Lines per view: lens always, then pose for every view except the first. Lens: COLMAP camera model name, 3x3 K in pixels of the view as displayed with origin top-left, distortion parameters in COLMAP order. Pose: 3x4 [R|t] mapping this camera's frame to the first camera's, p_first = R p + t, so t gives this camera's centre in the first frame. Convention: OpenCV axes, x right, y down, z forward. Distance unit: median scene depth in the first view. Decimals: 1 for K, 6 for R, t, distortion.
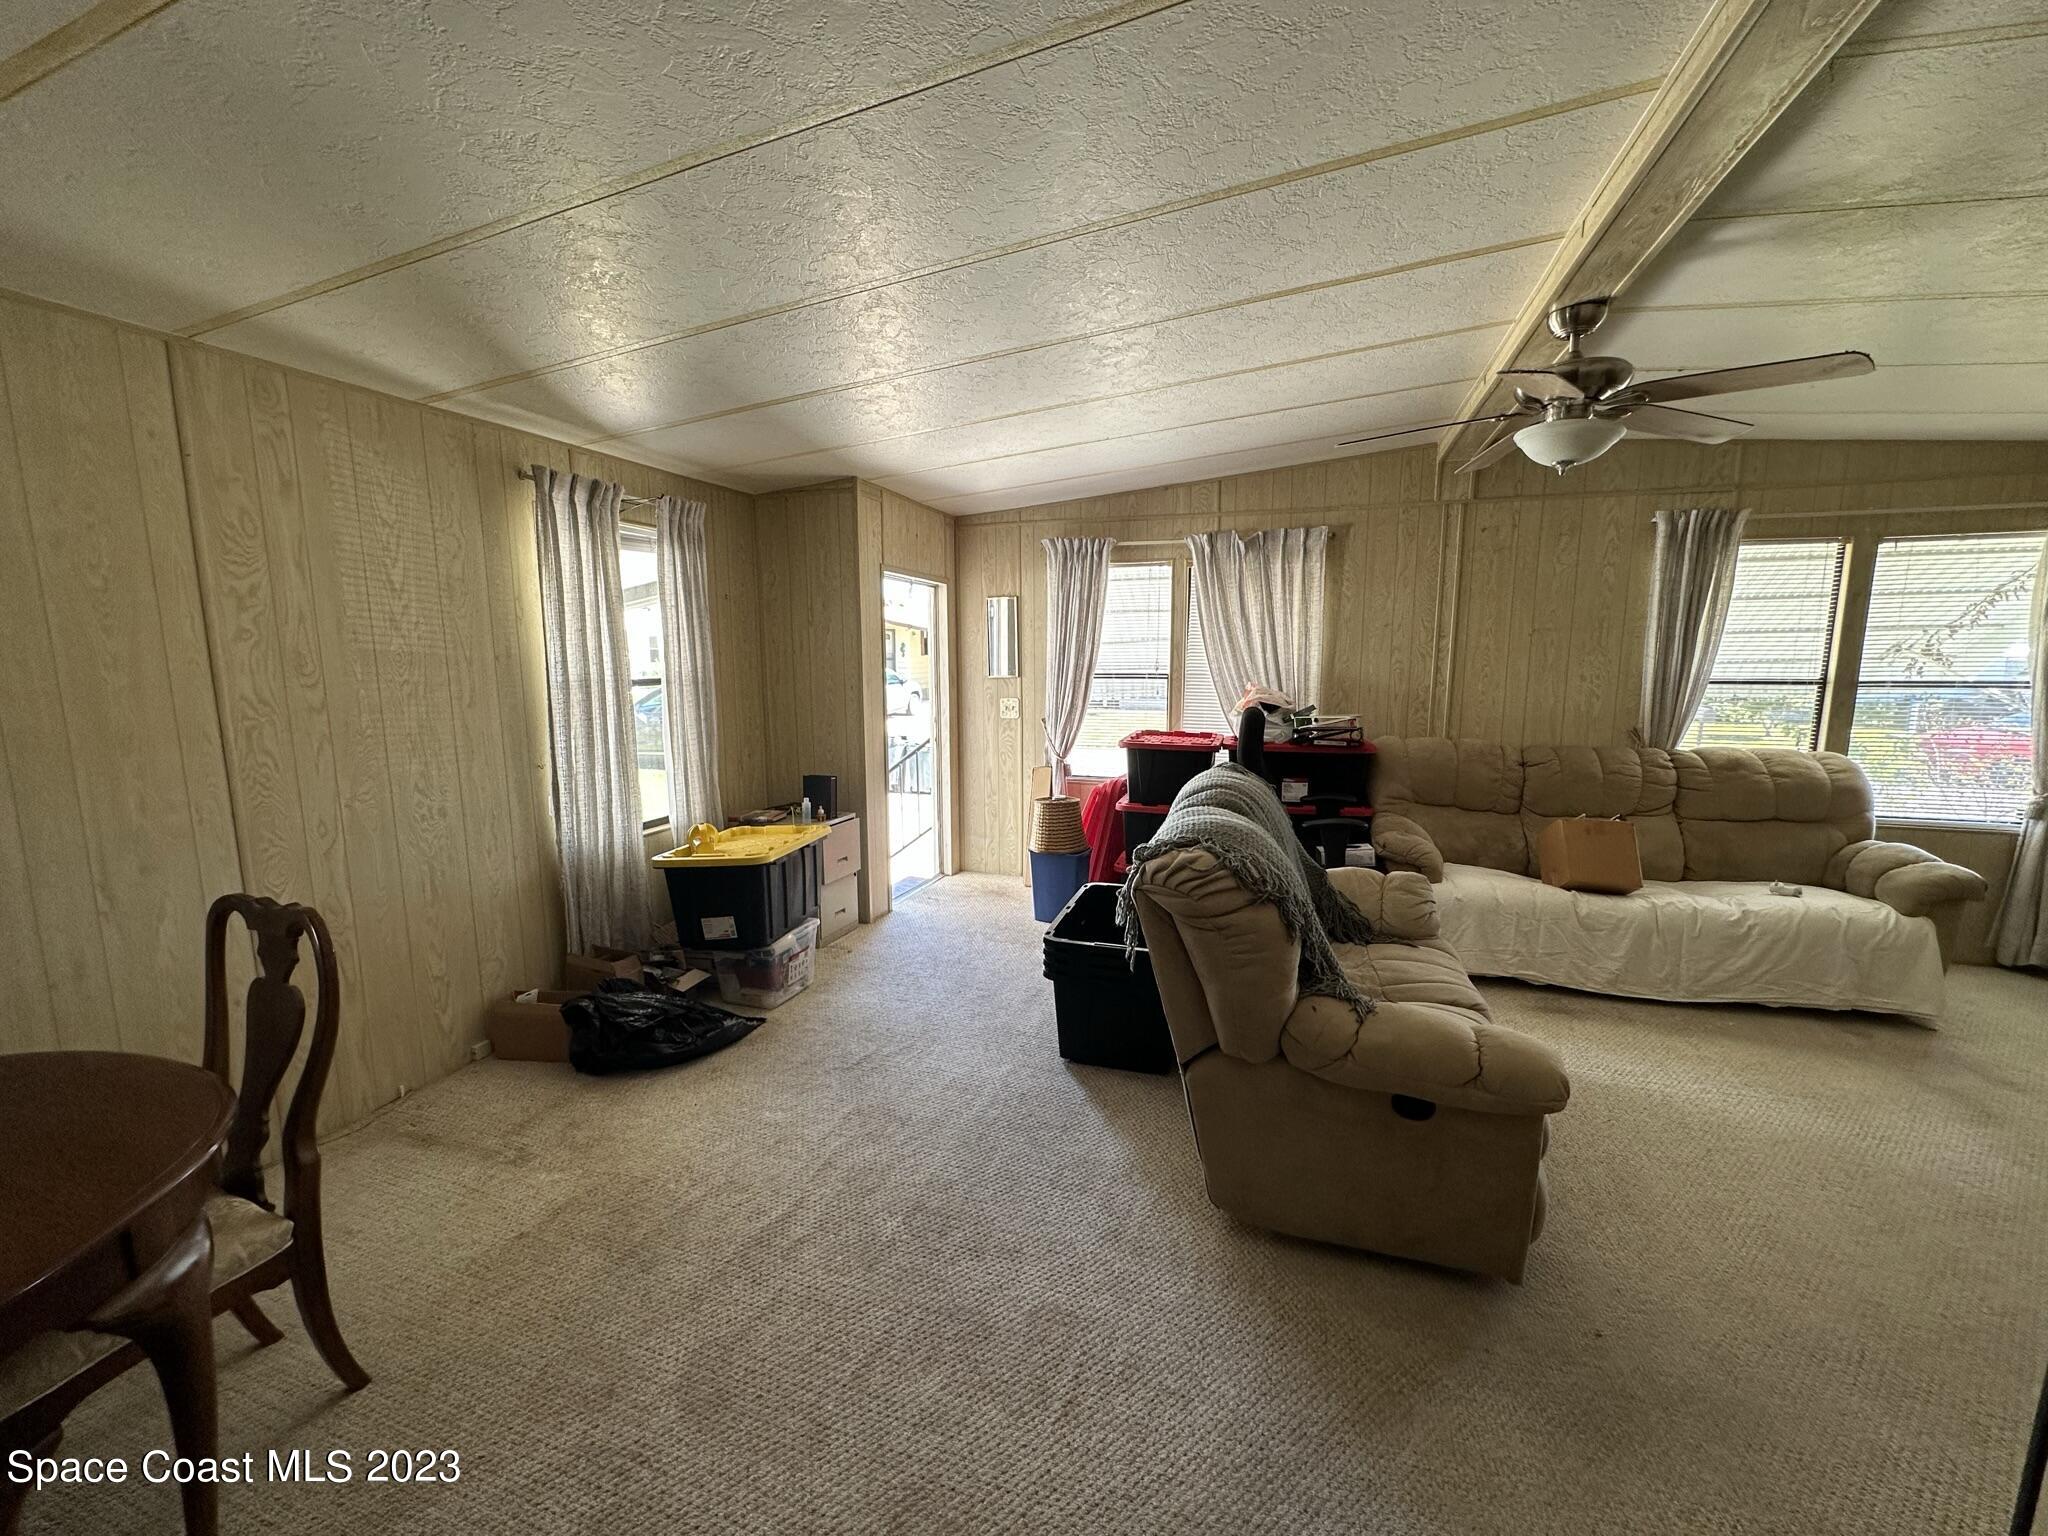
lens RADIAL K [[818.0, 0, 1023.6], [0, 818.0, 769.2], [0, 0, 1]] dist [-0.000536, 0.000220]
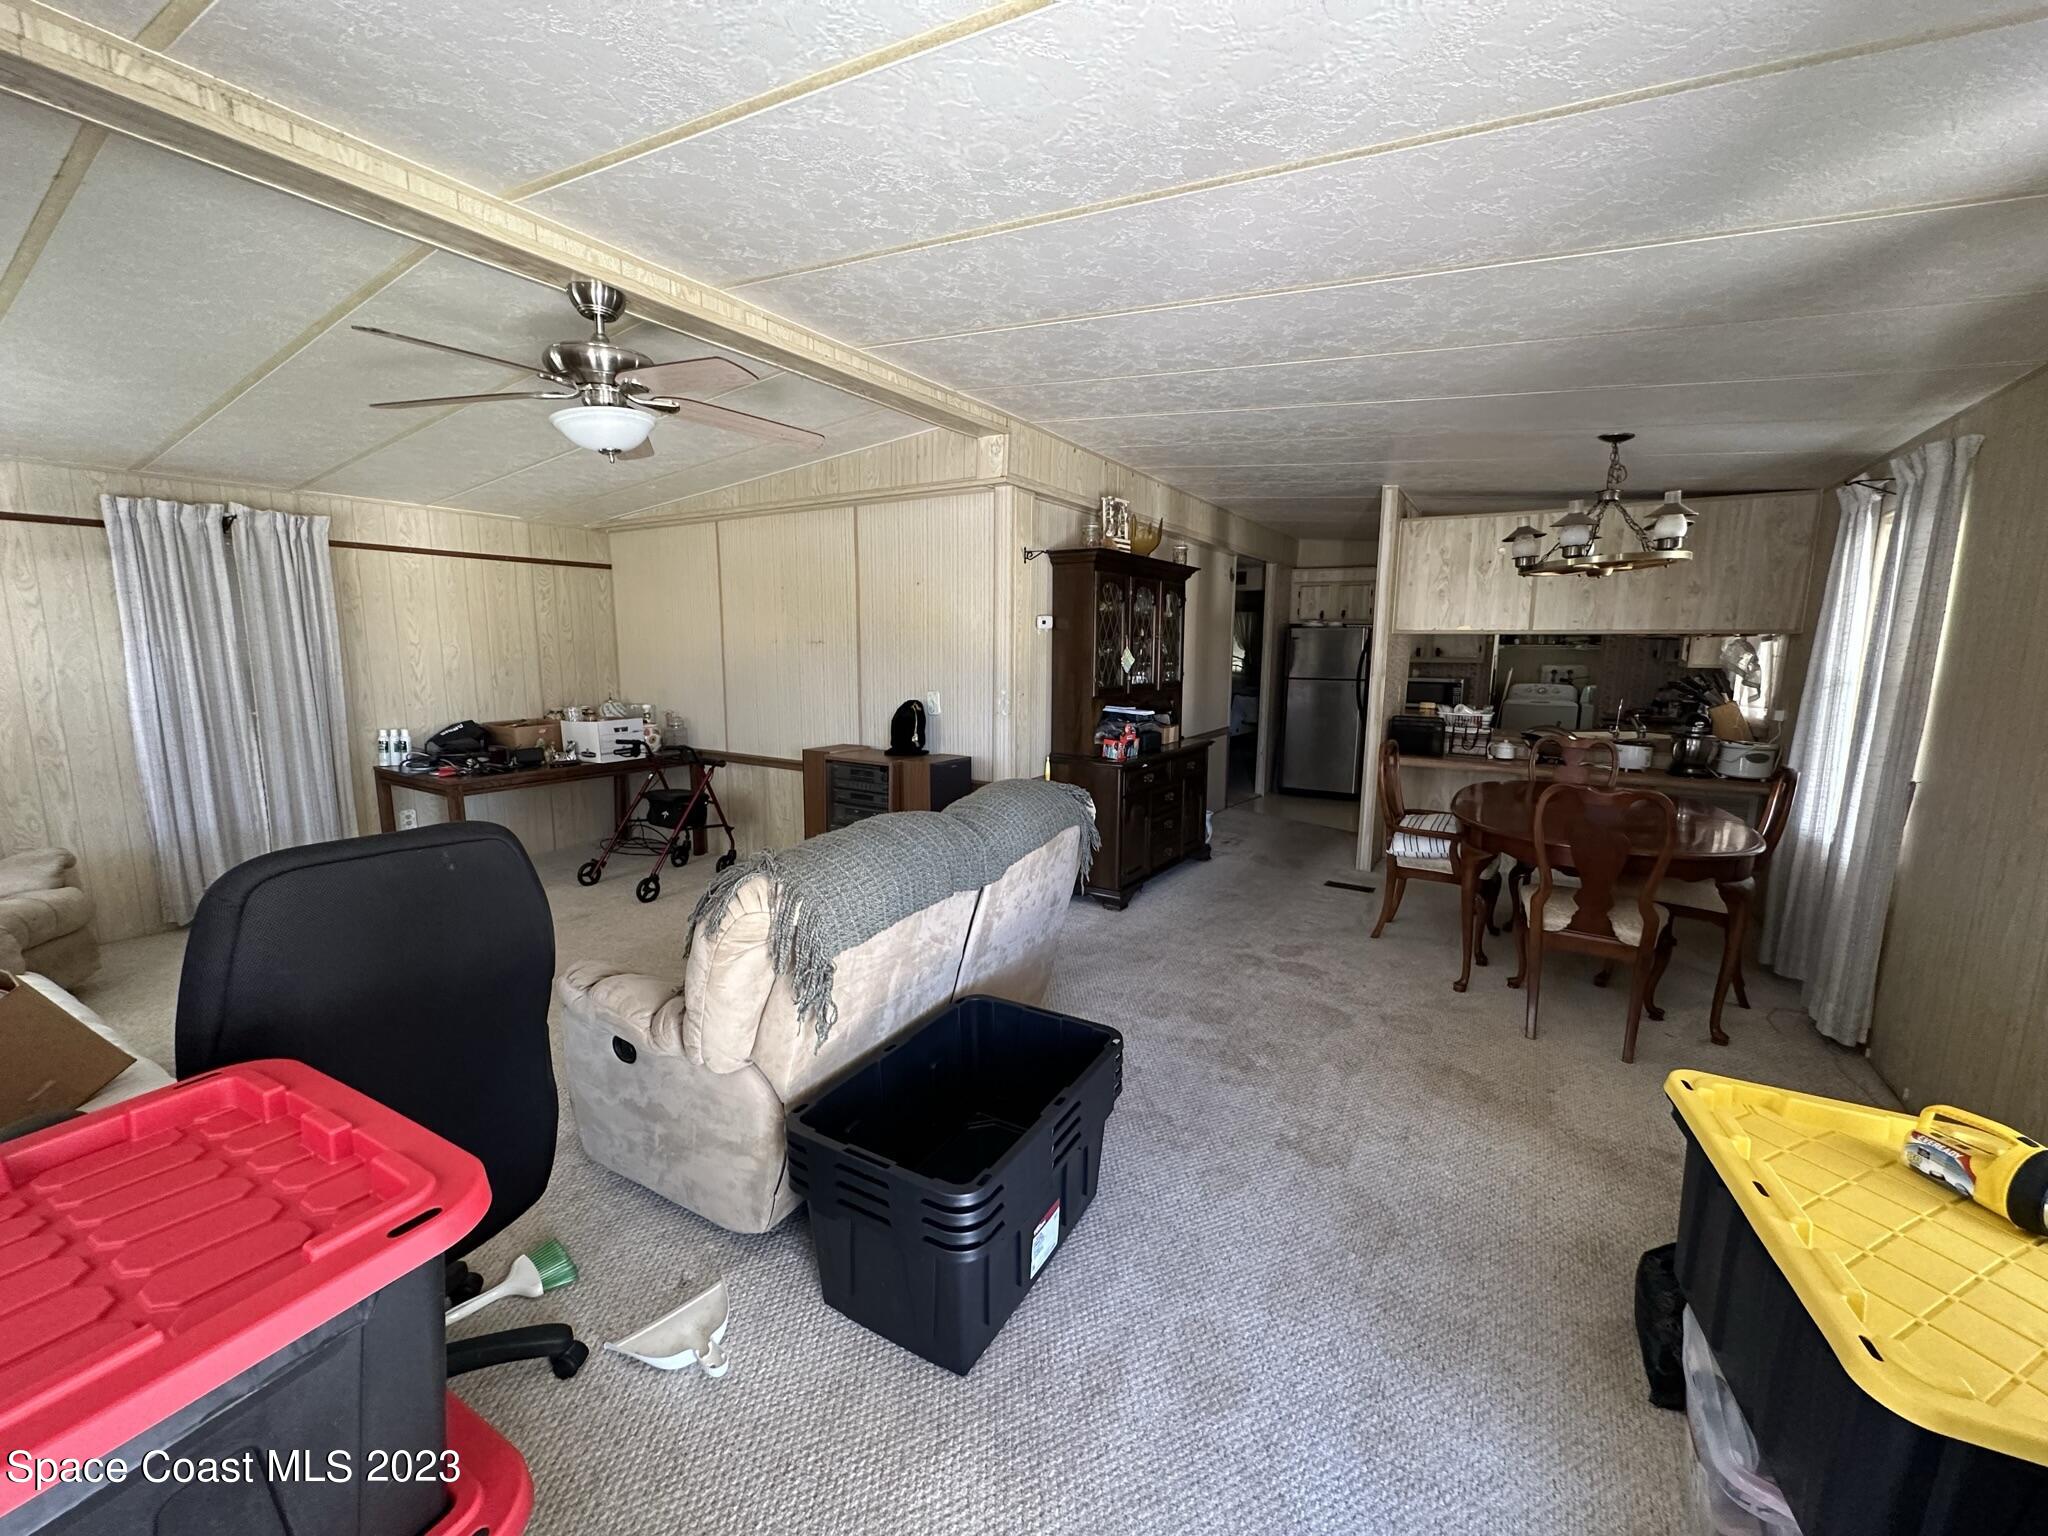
lens RADIAL K [[818.0, 0, 1024.6], [0, 818.0, 769.9], [0, 0, 1]] dist [-0.000536, 0.000220]
pose [[-0.973574, -0.040531, 0.224745, -0.034172], [0.028800, 0.954476, 0.296895, -0.185444], [-0.226547, 0.295522, -0.928086, 1.235274]]
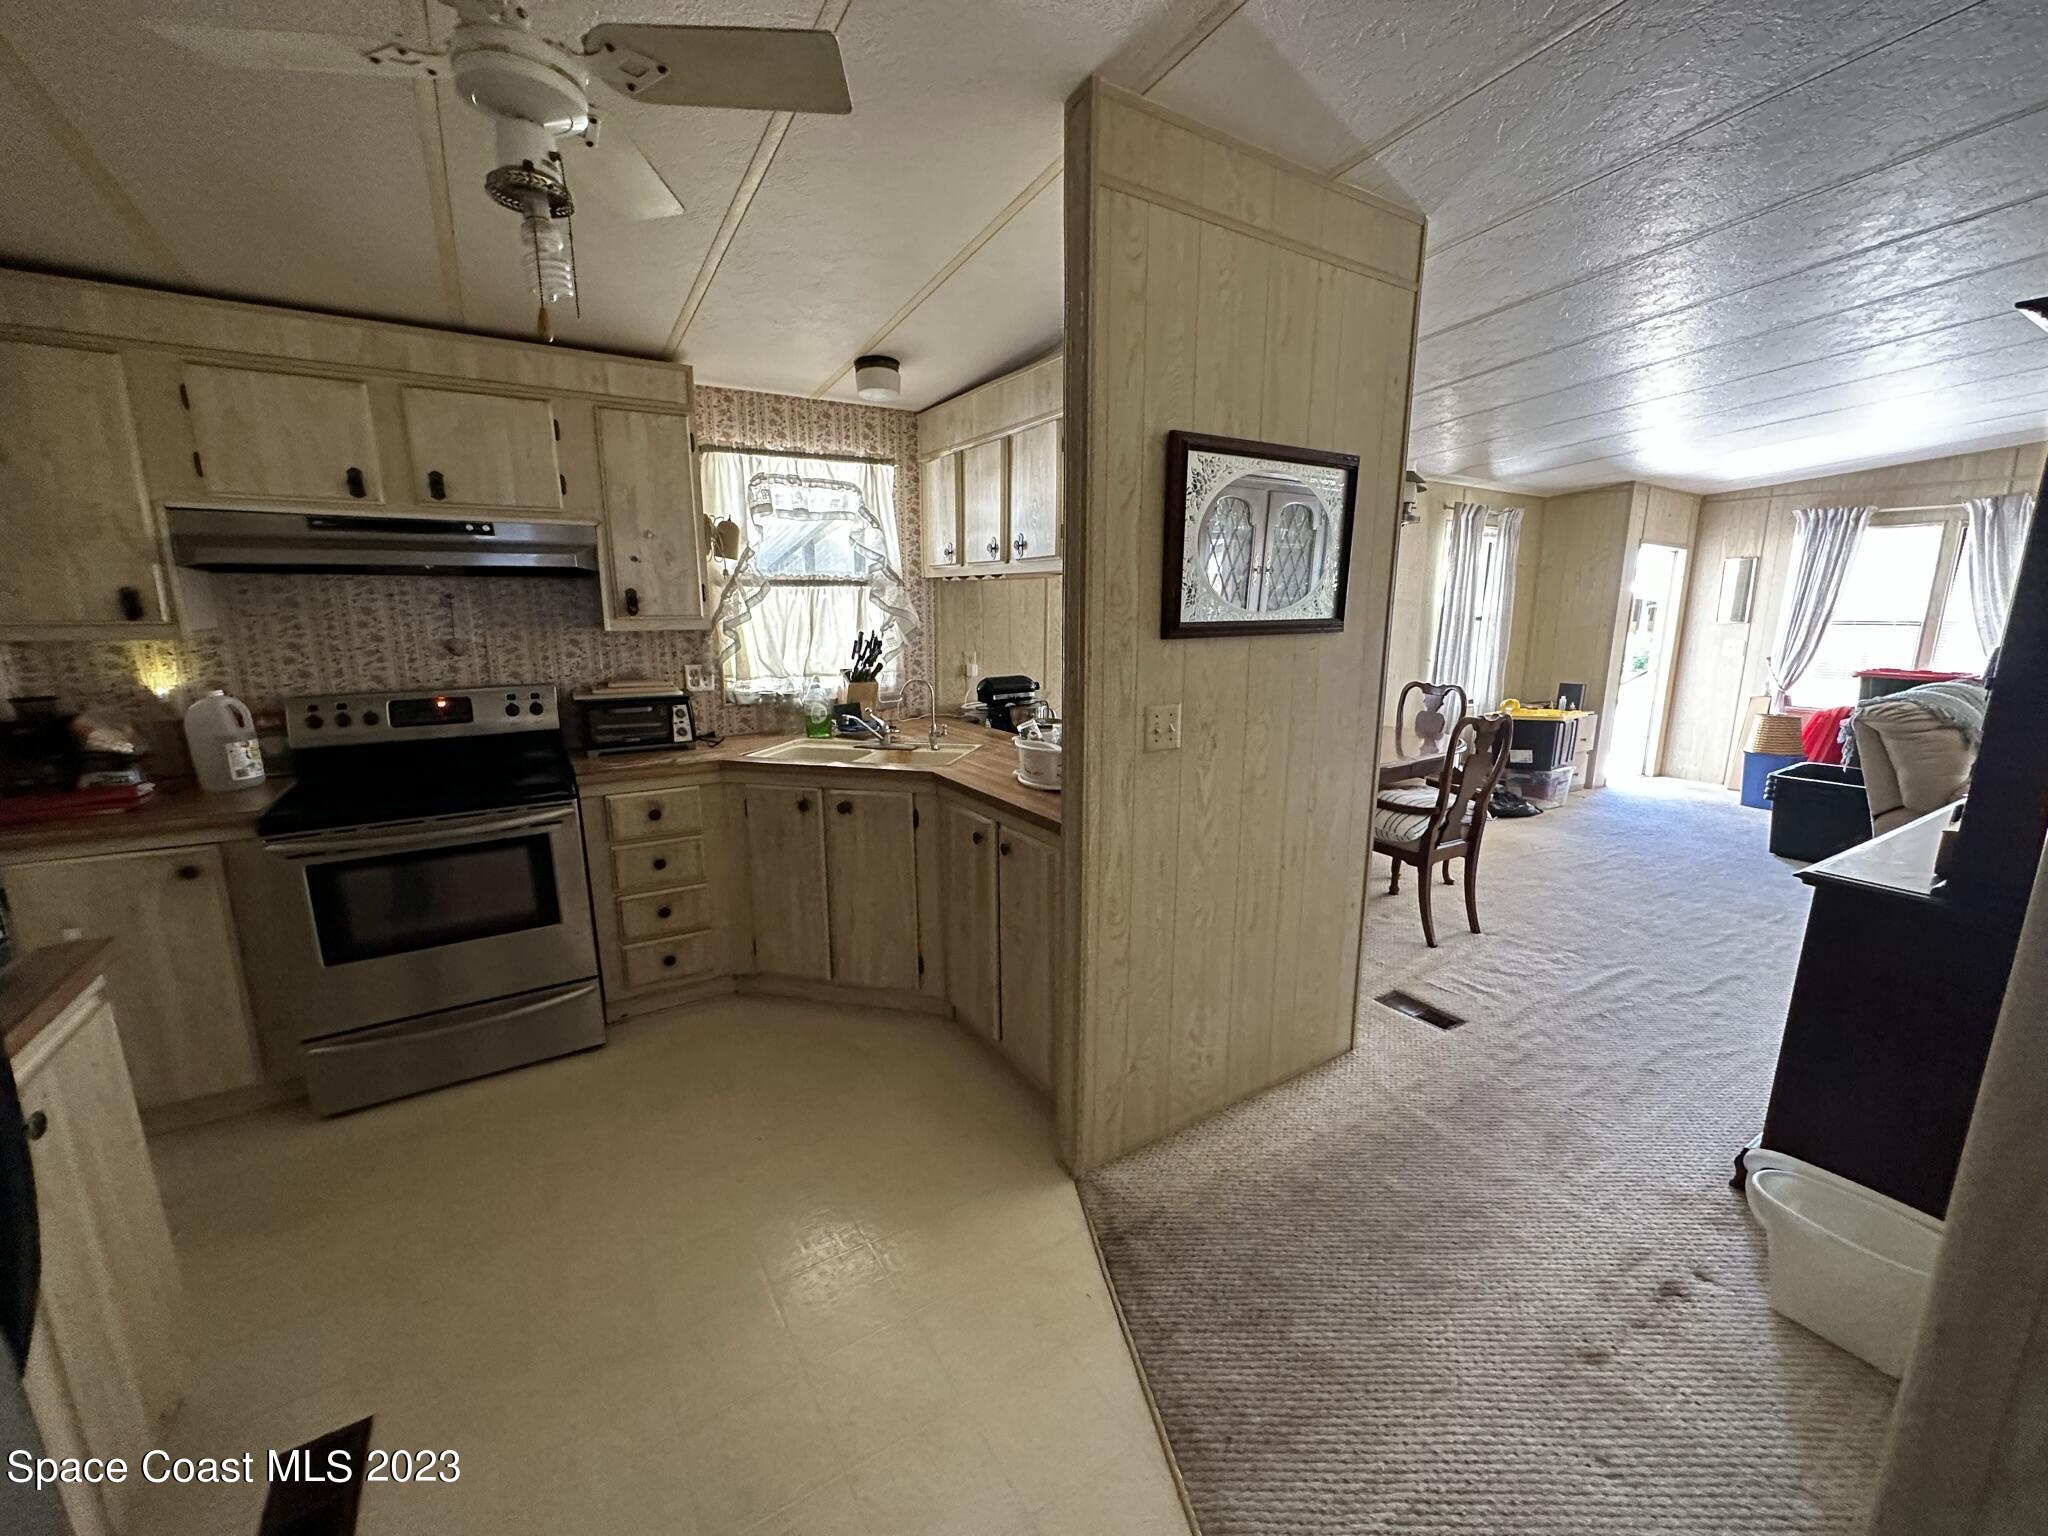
lens RADIAL K [[818.0, 0, 1025.2], [0, 818.0, 767.6], [0, 0, 1]] dist [-0.000536, 0.000220]
pose [[0.780946, 0.124615, -0.612041, -0.104536], [-0.095560, 0.992197, 0.080085, 0.153369], [0.617245, -0.004056, 0.786761, -0.909138]]
